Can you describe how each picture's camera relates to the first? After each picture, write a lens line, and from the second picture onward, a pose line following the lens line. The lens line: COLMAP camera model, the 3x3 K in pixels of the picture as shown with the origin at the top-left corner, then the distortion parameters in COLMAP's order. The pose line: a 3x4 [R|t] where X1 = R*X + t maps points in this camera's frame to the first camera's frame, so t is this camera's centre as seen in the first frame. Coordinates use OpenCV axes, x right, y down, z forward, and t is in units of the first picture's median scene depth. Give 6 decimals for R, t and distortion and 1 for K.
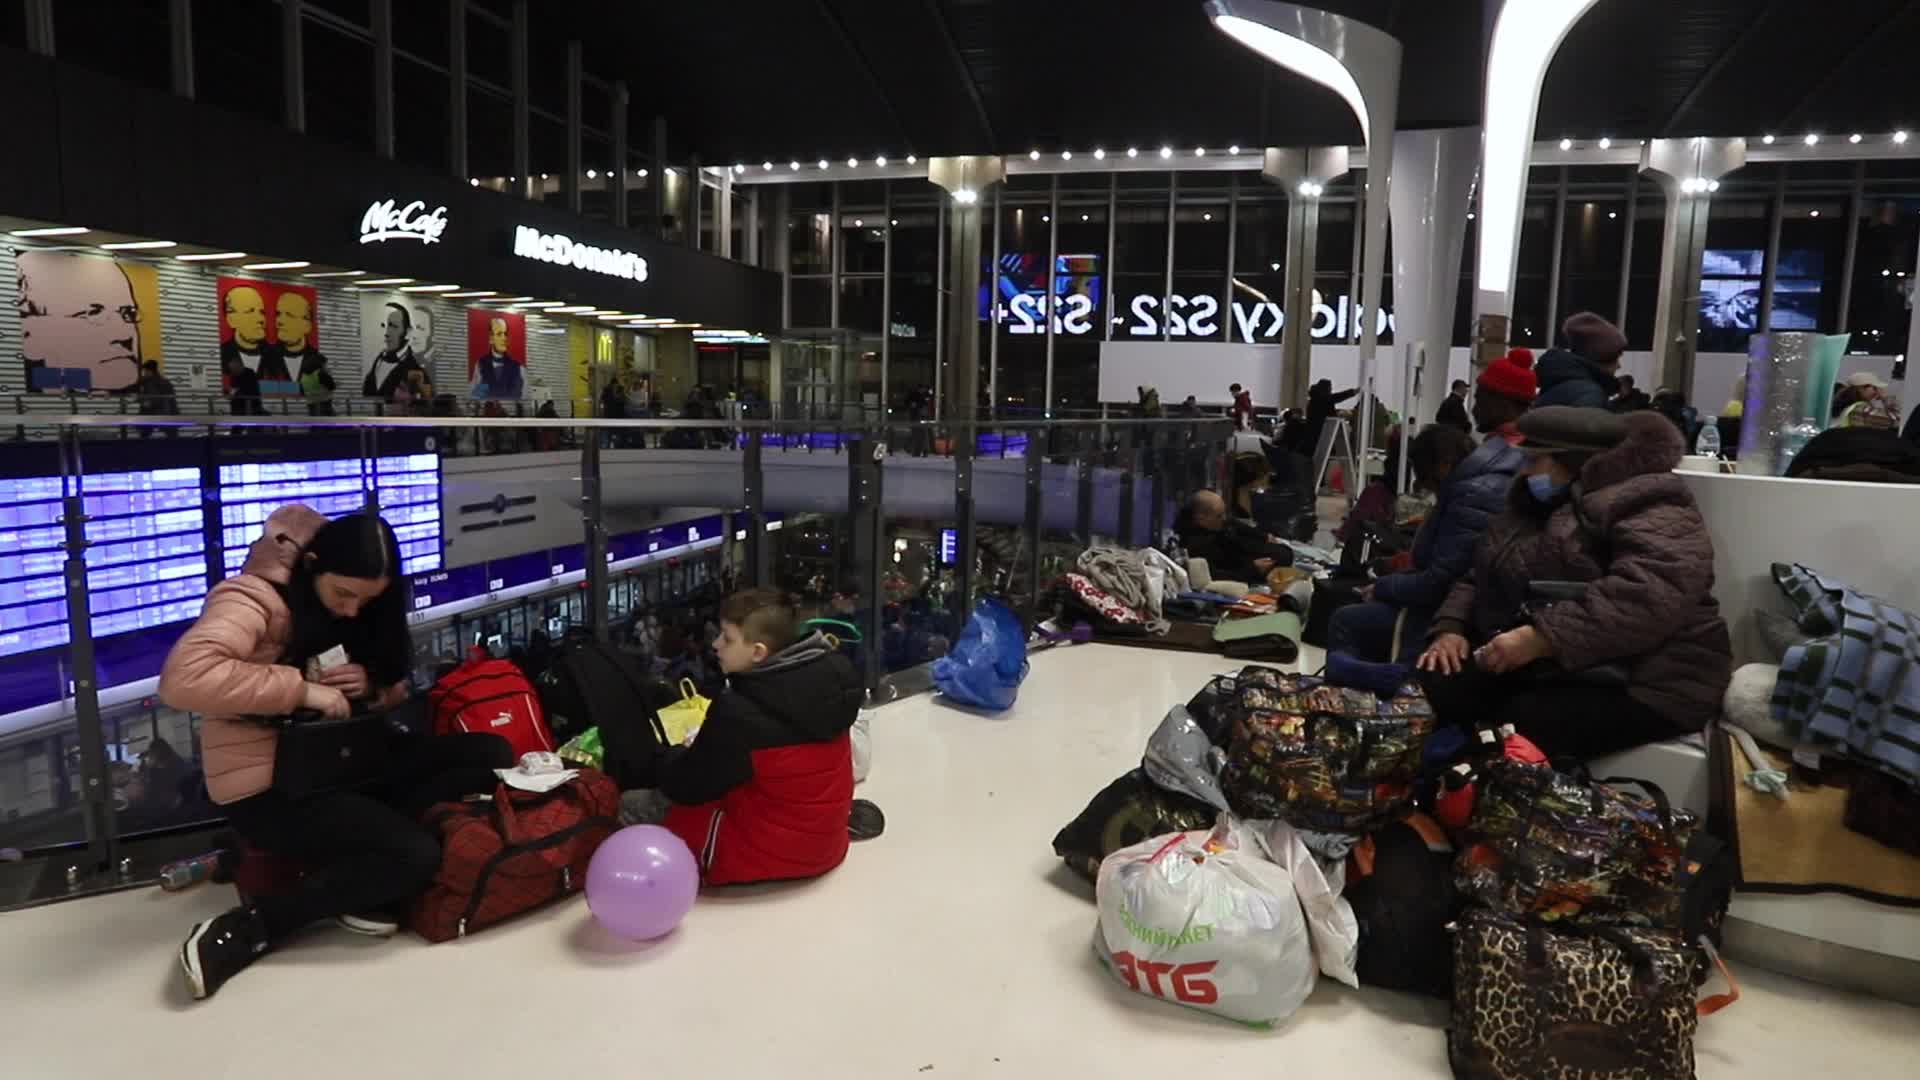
lens RADIAL K [[1030.8, 0, 944.8], [0, 1030.8, 532.4], [0, 0, 1]] dist [-0.070068, 0.028333]
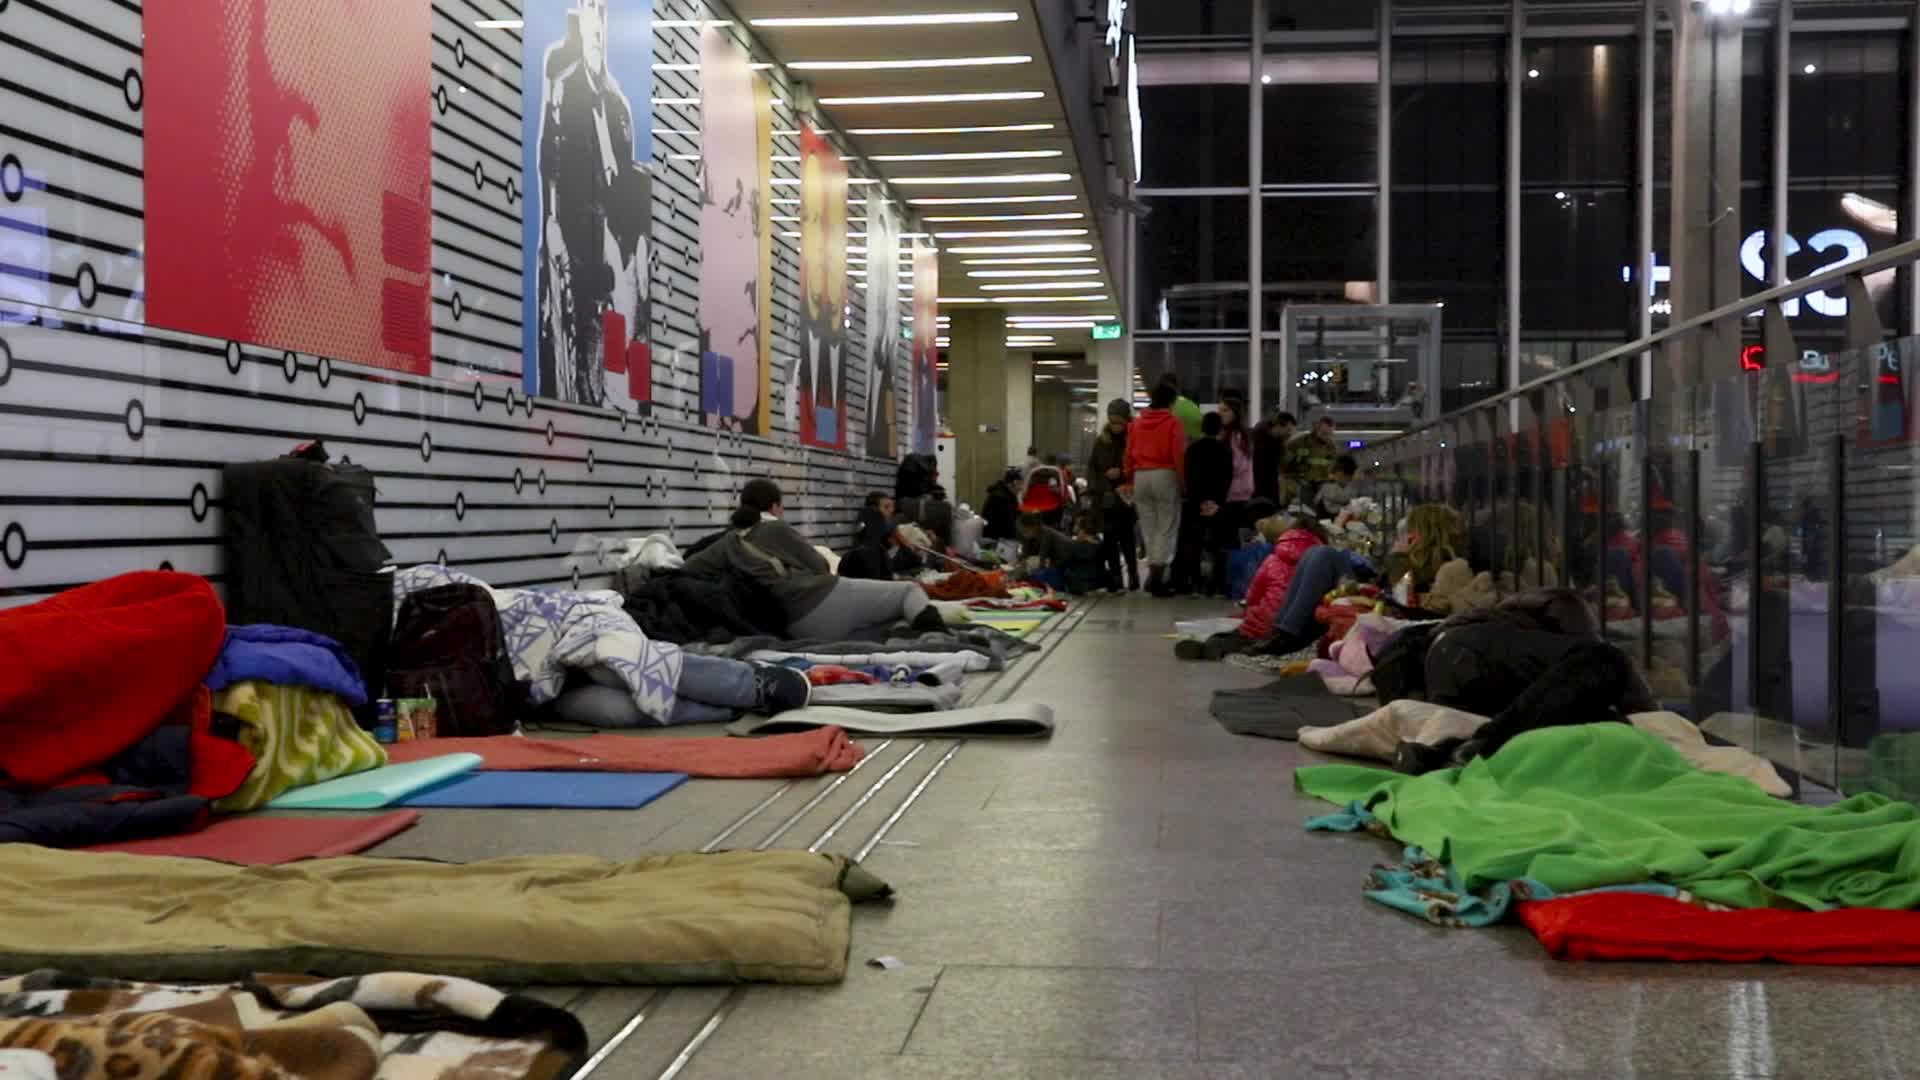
lens RADIAL K [[2322.4, 0, 936.0], [0, 2322.4, 528.3], [0, 0, 1]] dist [0.030509, 0.000000]
pose [[0.986702, -0.018808, 0.161446, -0.659010], [0.037097, 0.993124, -0.111030, -0.008446], [-0.158247, 0.115543, 0.980616, 0.135099]]
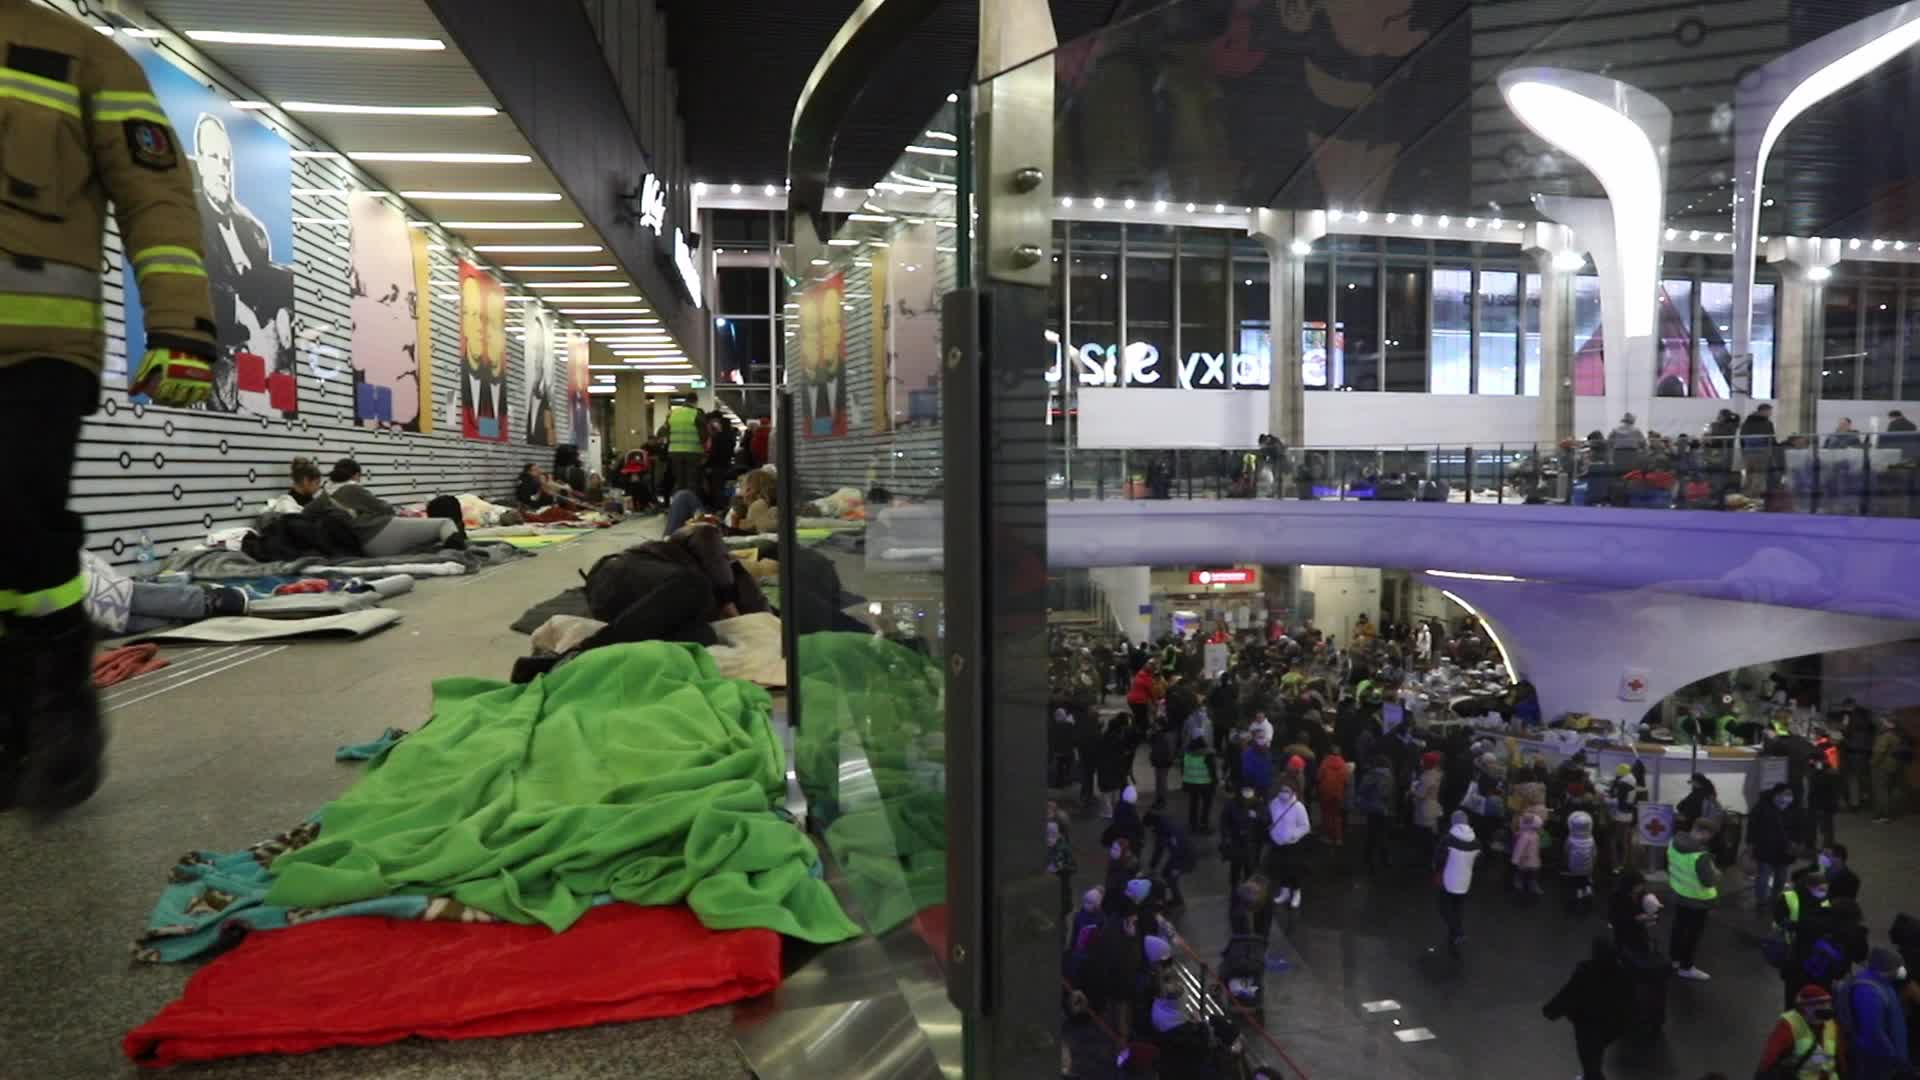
lens RADIAL K [[1040.0, 0, 948.0], [0, 1040.0, 531.3], [0, 0, 1]] dist [-0.069911, 0.028283]
pose [[0.908735, -0.051392, 0.414197, -0.580728], [0.076943, 0.996009, -0.045230, -0.016876], [-0.410220, 0.072972, 0.909063, 0.213384]]
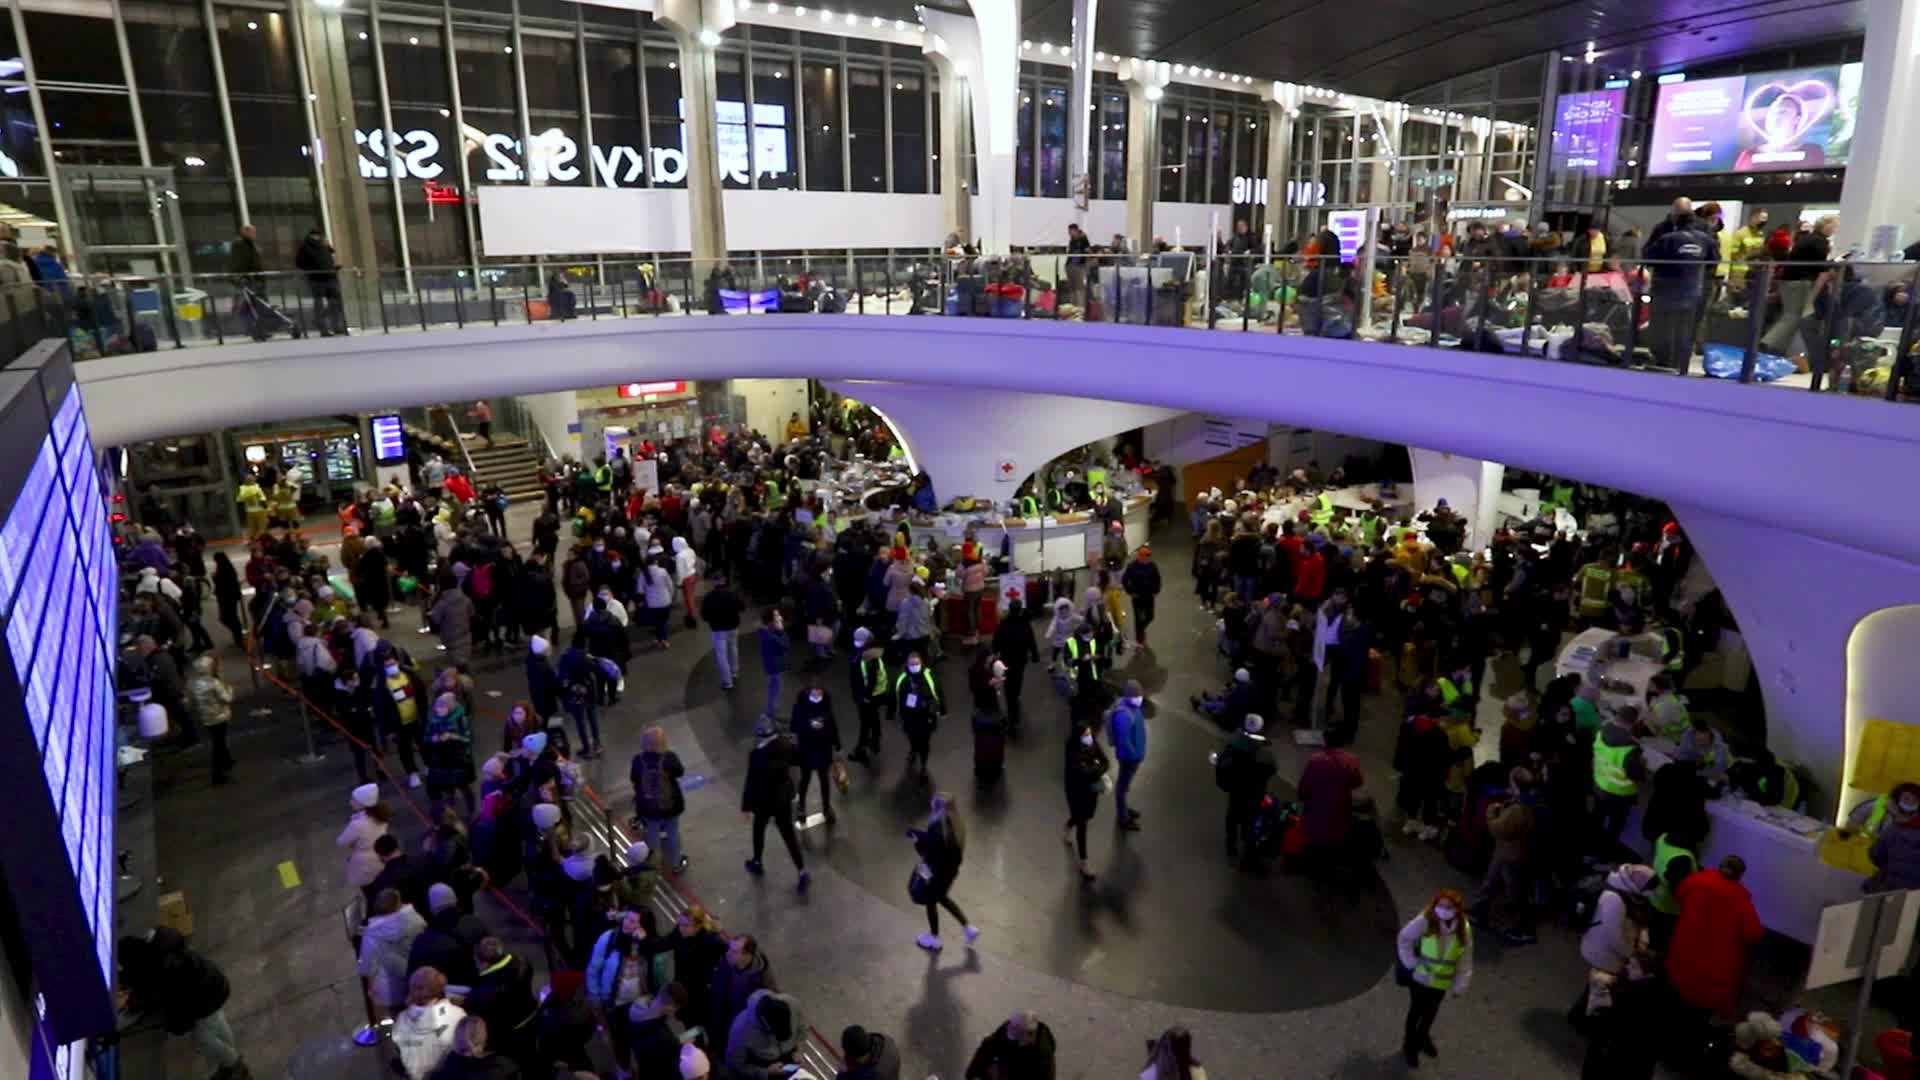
lens RADIAL K [[1040.0, 0, 956.6], [0, 1040.0, 528.4], [0, 0, 1]] dist [-0.069911, 0.028283]
pose [[0.588278, -0.239276, 0.772448, -0.537305], [0.126138, 0.970681, 0.204617, -0.038342], [-0.798760, -0.022937, 0.601212, 0.186367]]
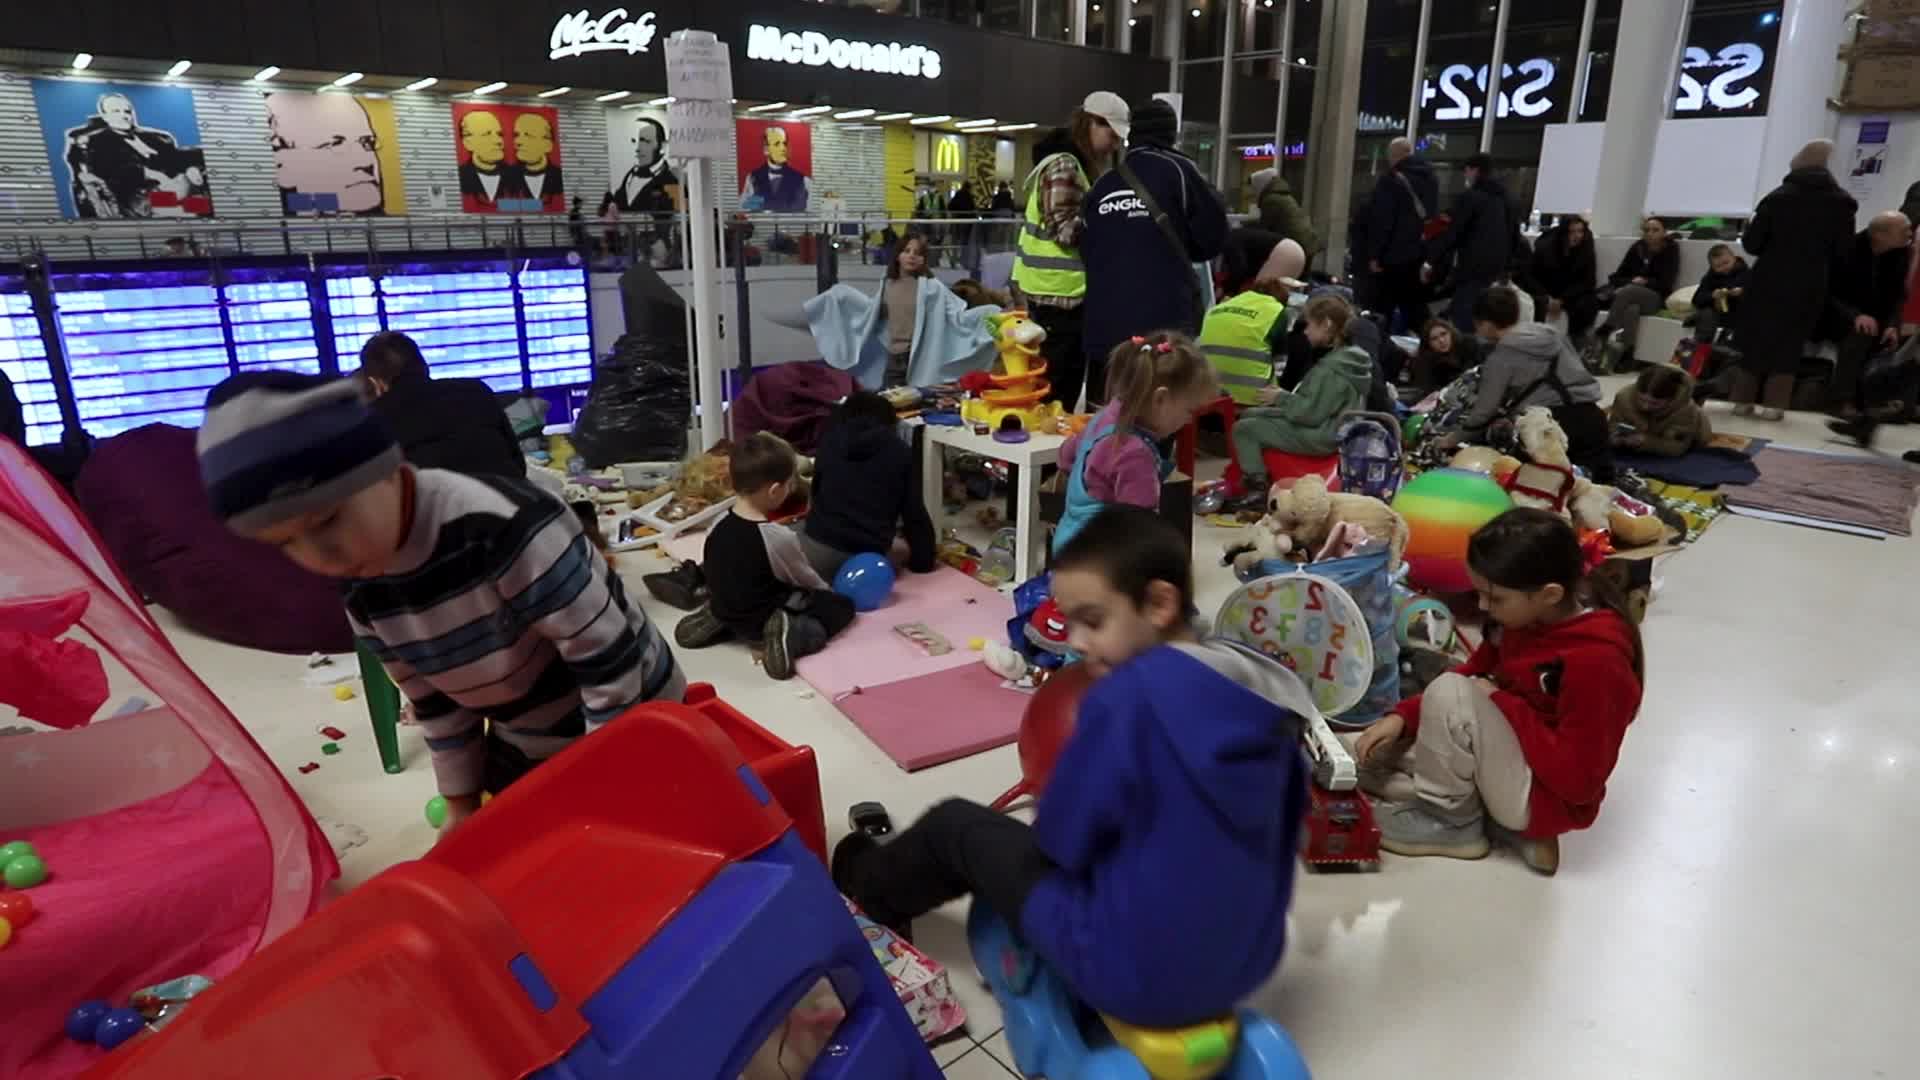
lens RADIAL K [[1040.0, 0, 952.2], [0, 1040.0, 537.4], [0, 0, 1]] dist [-0.069911, 0.028283]
pose [[0.843447, 0.149587, -0.515966, 0.310512], [-0.056707, 0.979876, 0.191384, -0.025657], [0.534212, -0.132163, 0.834956, 0.238077]]
